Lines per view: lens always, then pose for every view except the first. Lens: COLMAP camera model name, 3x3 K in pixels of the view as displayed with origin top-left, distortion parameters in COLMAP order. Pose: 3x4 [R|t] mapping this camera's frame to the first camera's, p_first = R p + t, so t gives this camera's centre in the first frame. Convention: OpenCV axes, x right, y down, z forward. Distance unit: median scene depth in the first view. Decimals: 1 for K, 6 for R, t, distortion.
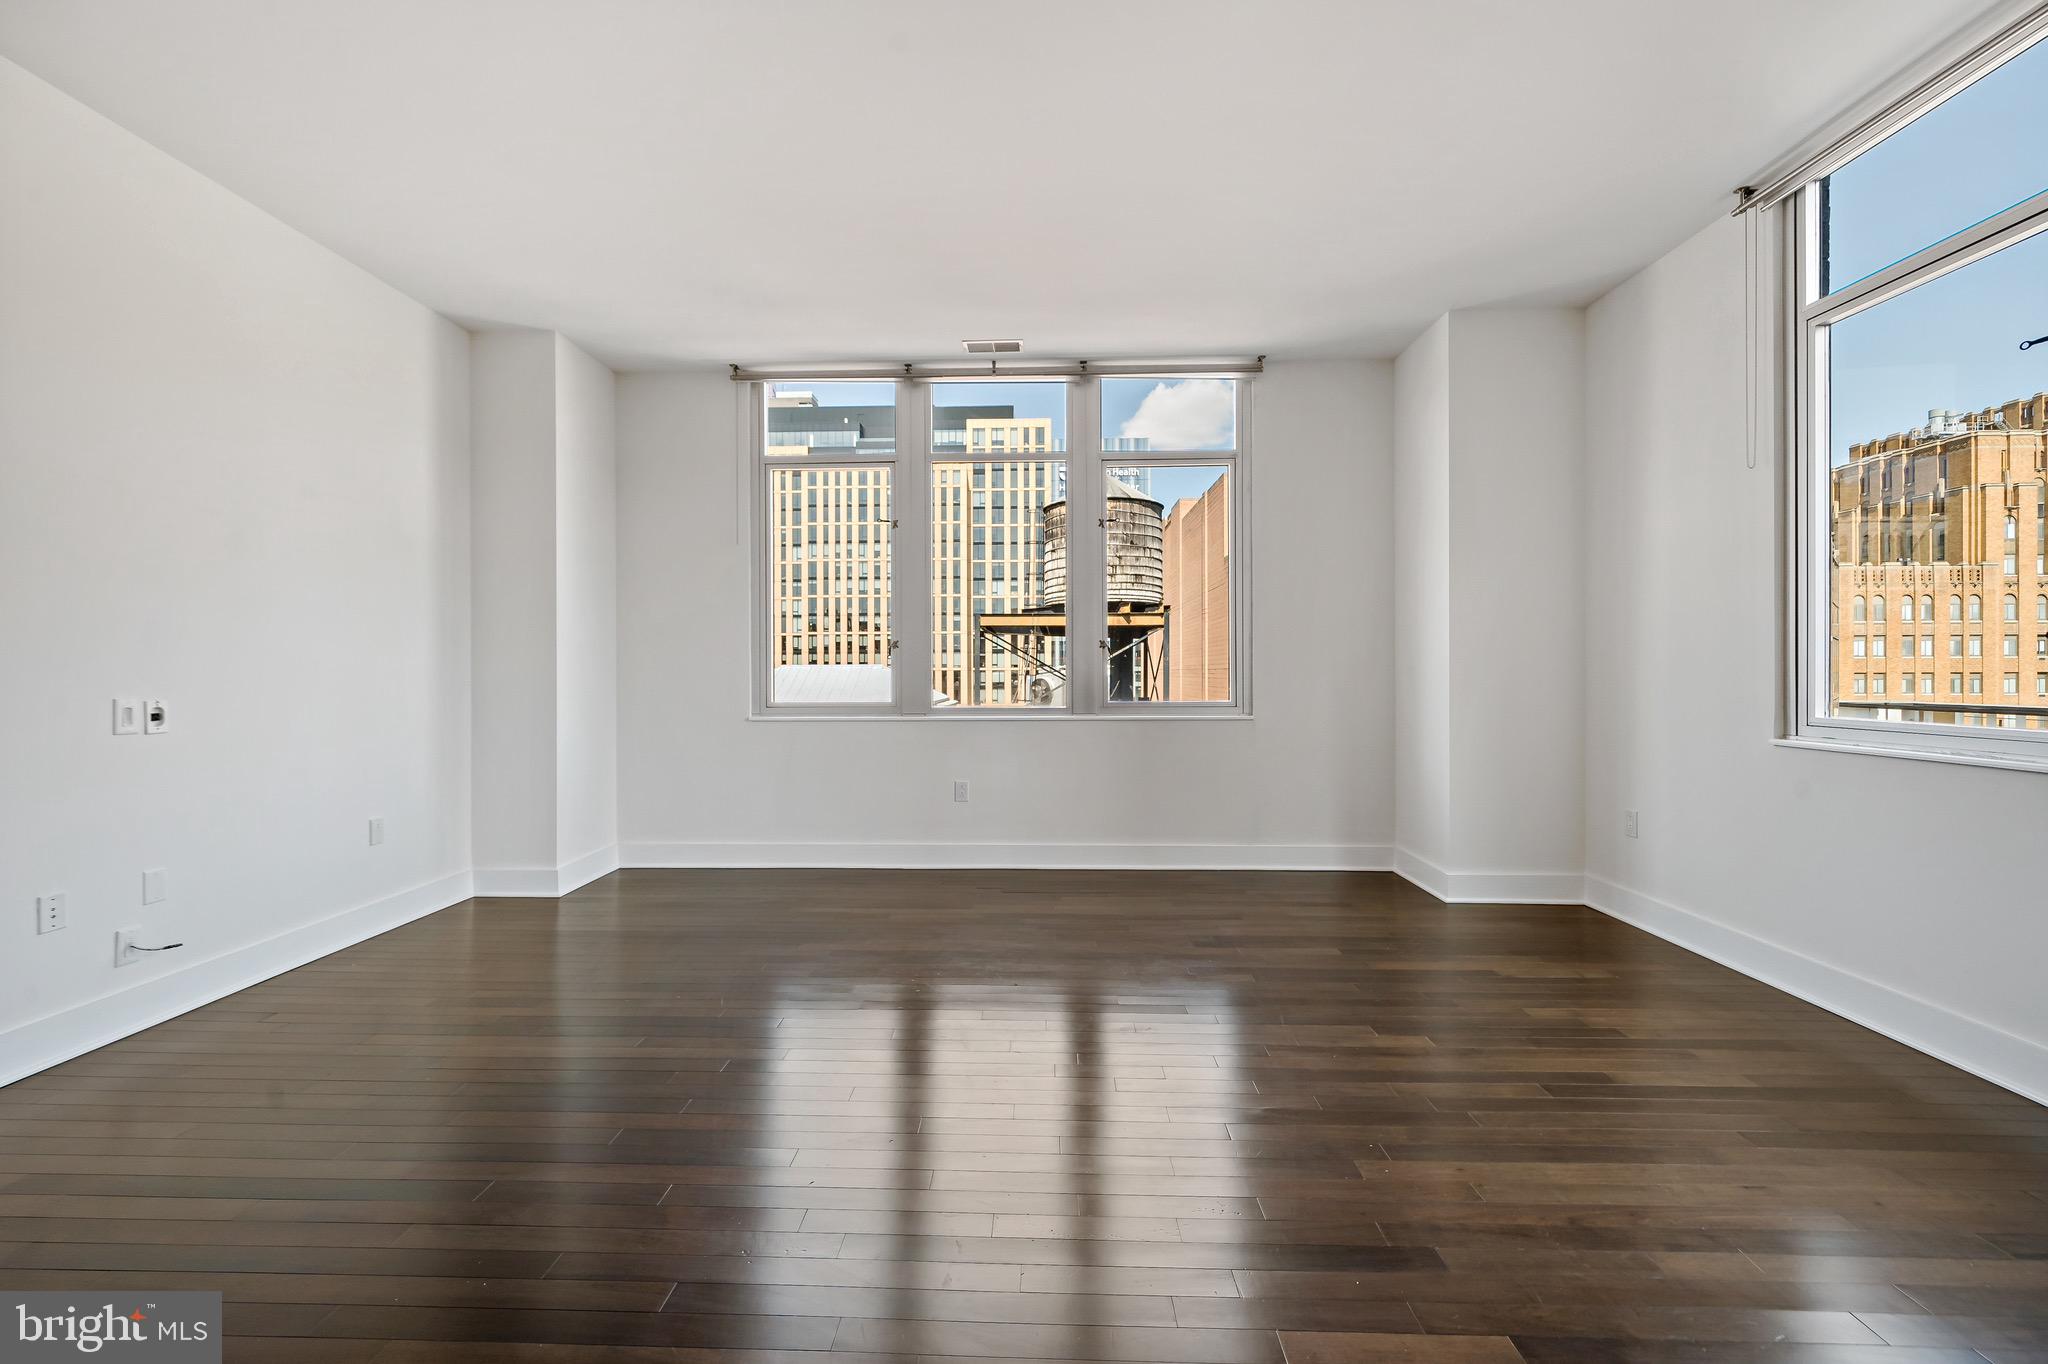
lens RADIAL K [[810.9, 0, 1008.9], [0, 810.9, 672.0], [0, 0, 1]] dist [0.000777, 0.000007]
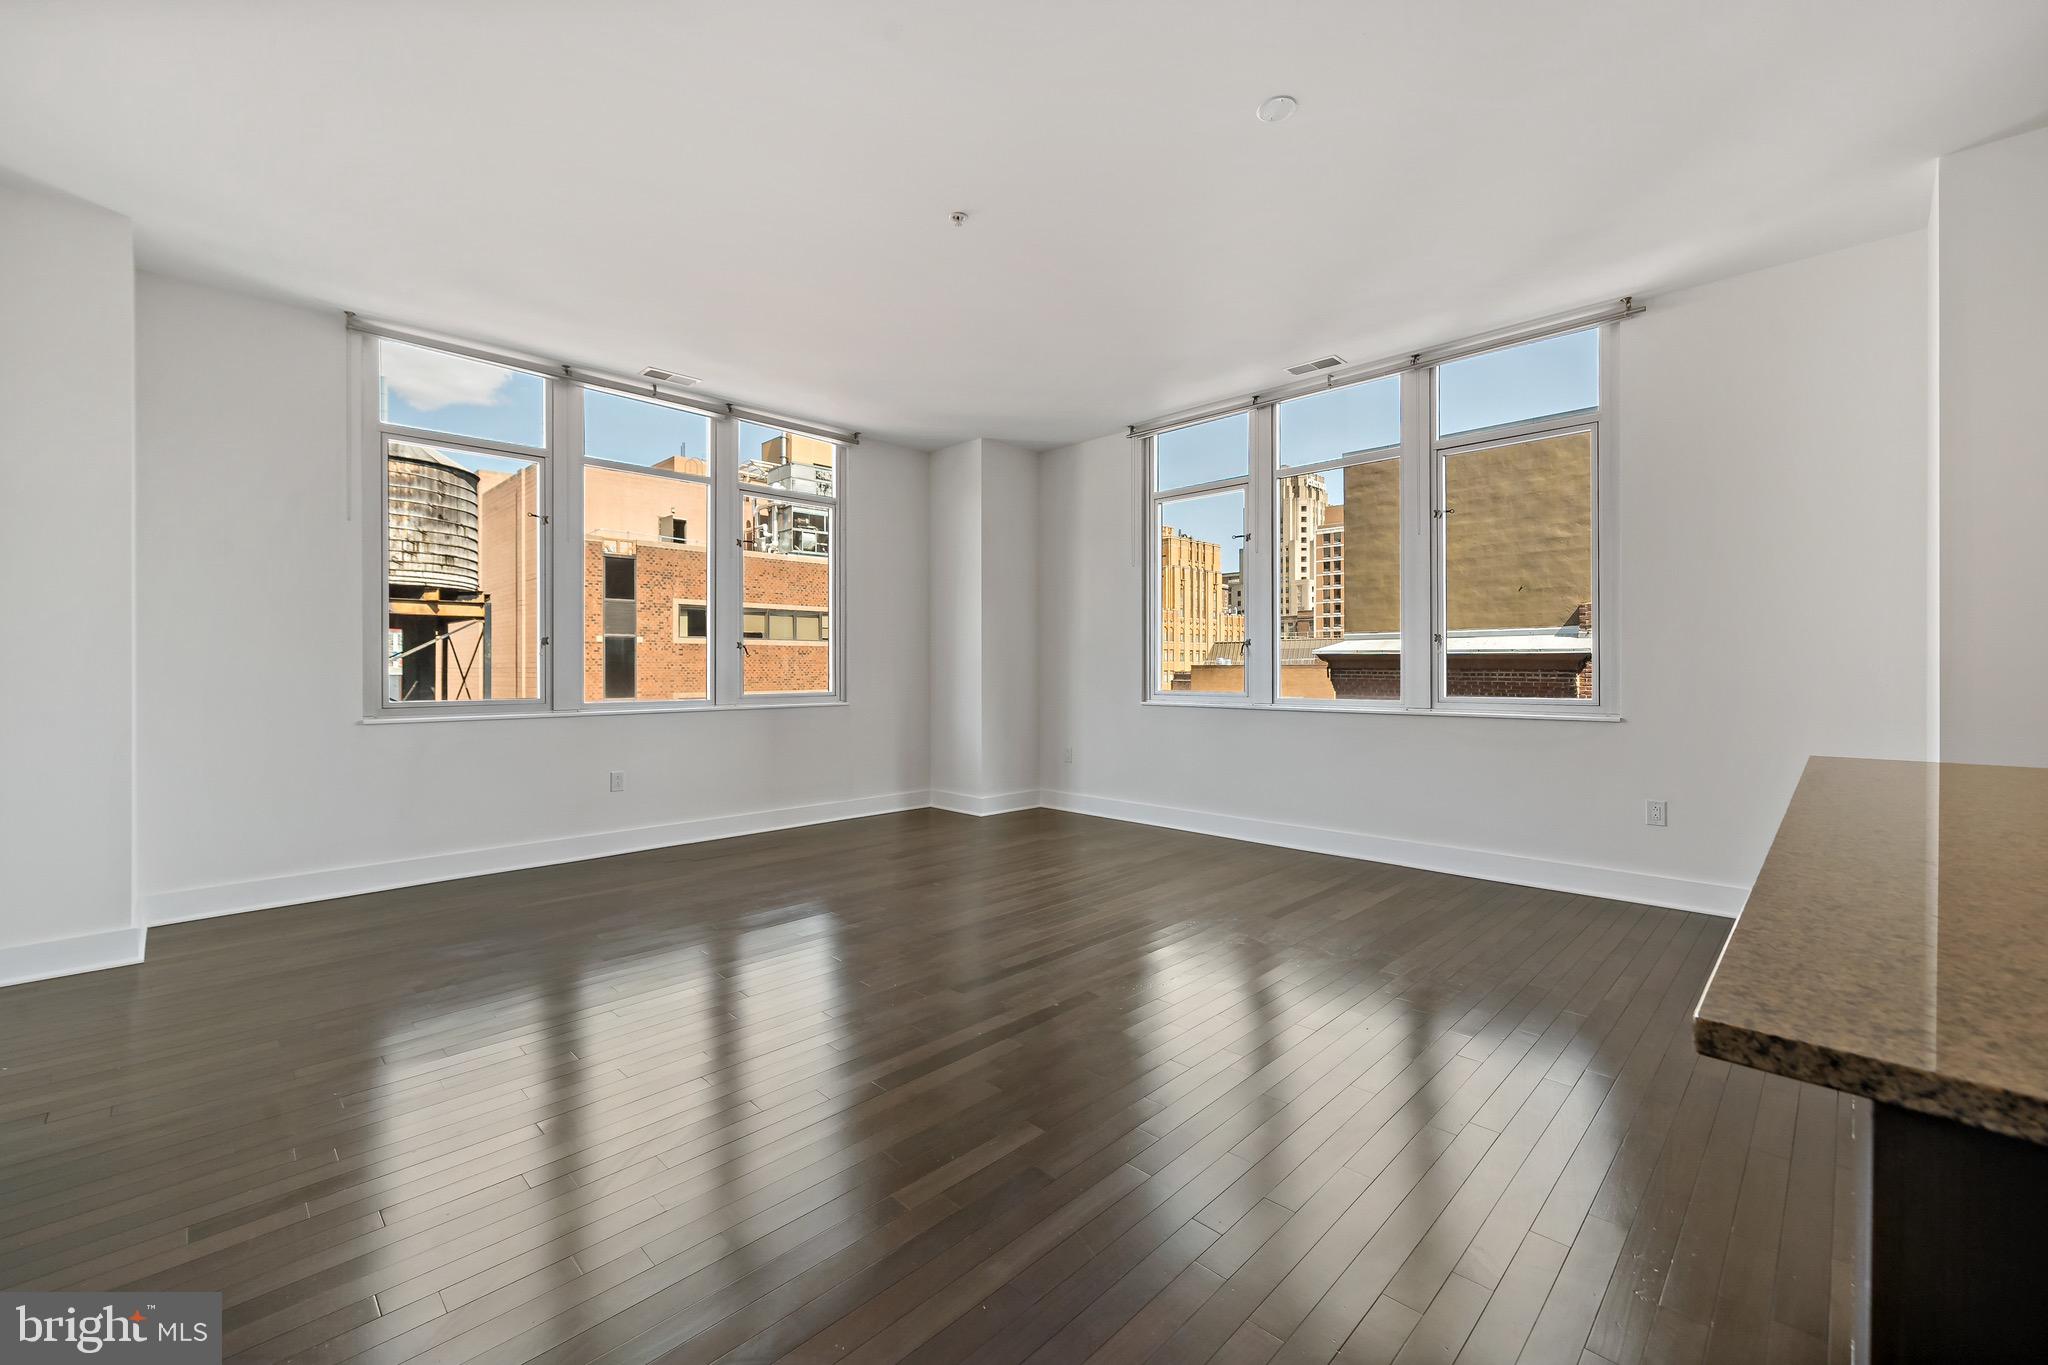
lens RADIAL K [[824.4, 0, 1009.9], [0, 824.4, 664.9], [0, 0, 1]] dist [-0.000024, 0.000065]
pose [[0.686754, 0.004510, 0.726876, -0.481954], [0.000922, 0.999975, -0.007075, 0.003306], [-0.726890, 0.005530, 0.686732, -0.108733]]
